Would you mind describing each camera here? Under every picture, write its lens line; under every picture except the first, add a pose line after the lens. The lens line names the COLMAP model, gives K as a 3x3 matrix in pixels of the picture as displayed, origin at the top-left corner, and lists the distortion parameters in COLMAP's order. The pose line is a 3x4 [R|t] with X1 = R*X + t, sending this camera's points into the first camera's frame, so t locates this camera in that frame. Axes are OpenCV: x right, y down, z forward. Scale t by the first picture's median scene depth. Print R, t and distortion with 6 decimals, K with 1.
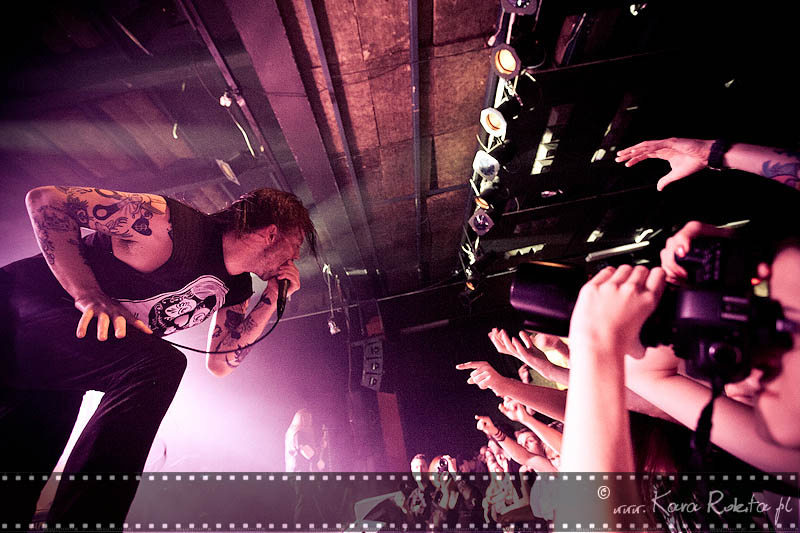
lens RADIAL K [[360.0, 0, 400.0], [0, 360.0, 266.5], [0, 0, 1]] dist [-0.023295, 0.000474]
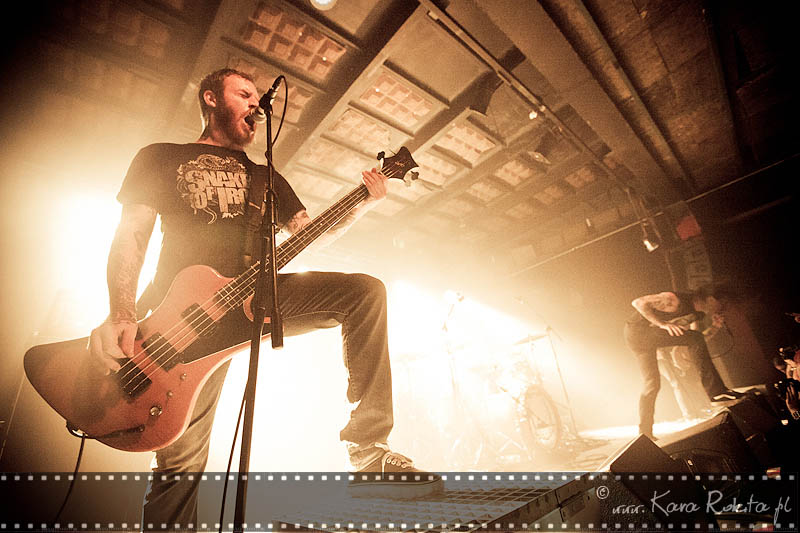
lens RADIAL K [[360.0, 0, 400.0], [0, 360.0, 266.5], [0, 0, 1]] dist [-0.023295, 0.000474]
pose [[0.733791, -0.151752, -0.662210, -0.044388], [0.324730, 0.934521, 0.145676, -0.262003], [0.596742, -0.321935, 0.735021, -0.443406]]
